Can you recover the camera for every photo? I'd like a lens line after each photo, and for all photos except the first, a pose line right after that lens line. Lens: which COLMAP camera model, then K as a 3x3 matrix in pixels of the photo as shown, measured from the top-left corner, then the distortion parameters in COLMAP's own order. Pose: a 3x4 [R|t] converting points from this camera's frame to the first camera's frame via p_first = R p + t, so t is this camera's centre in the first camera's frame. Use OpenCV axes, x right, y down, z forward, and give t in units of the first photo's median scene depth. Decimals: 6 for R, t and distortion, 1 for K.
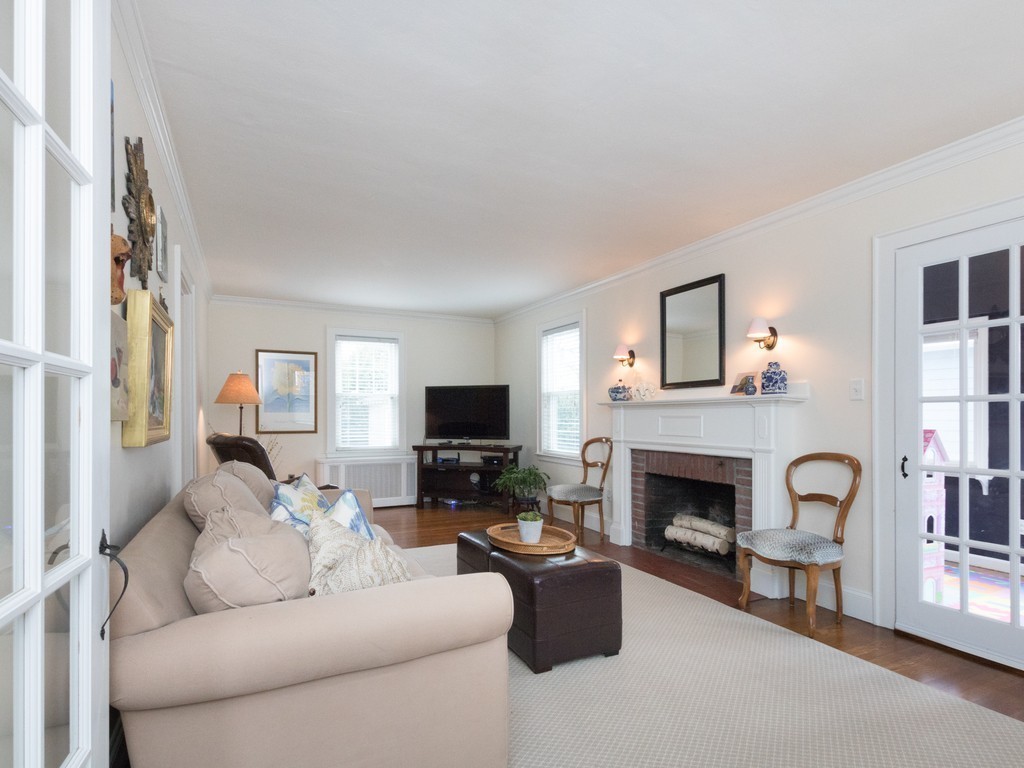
lens RADIAL K [[539.6, 0, 513.0], [0, 539.6, 420.1], [0, 0, 1]] dist [-0.001082, -0.000317]
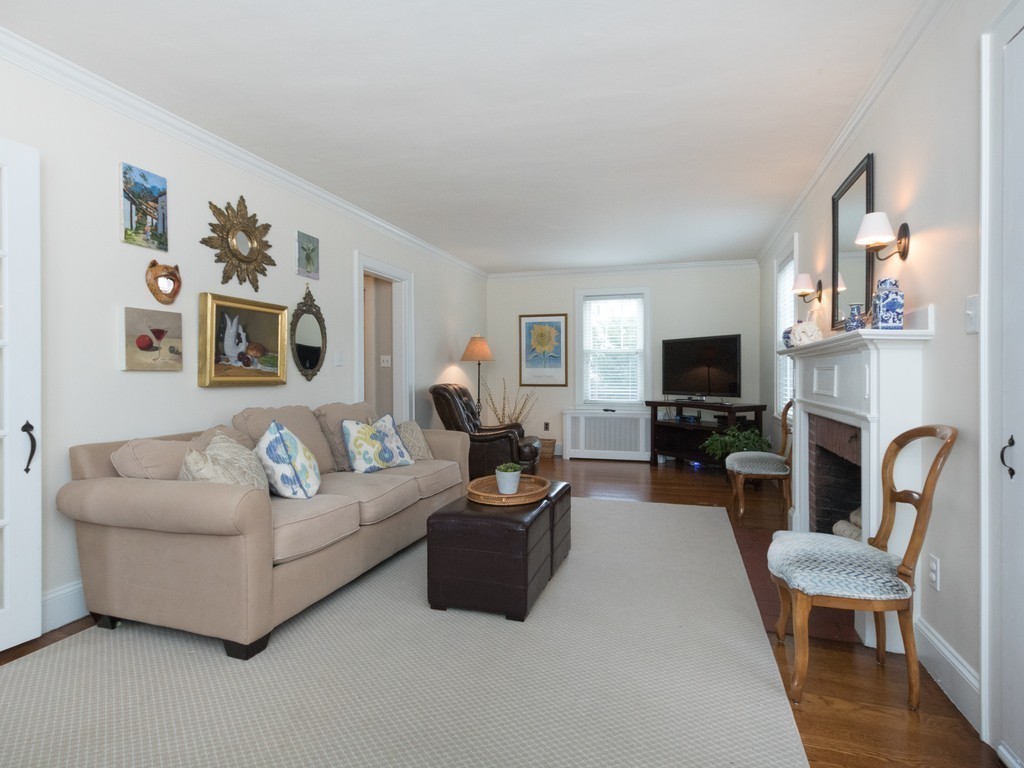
lens RADIAL K [[539.8, 0, 512.0], [0, 539.8, 384.0], [0, 0, 1]] dist [-0.000205, 0.000013]
pose [[0.721604, 0.011588, -0.692209, 0.317646], [-0.003707, 0.999910, 0.012875, 0.004829], [0.692296, -0.006724, 0.721582, 0.121529]]
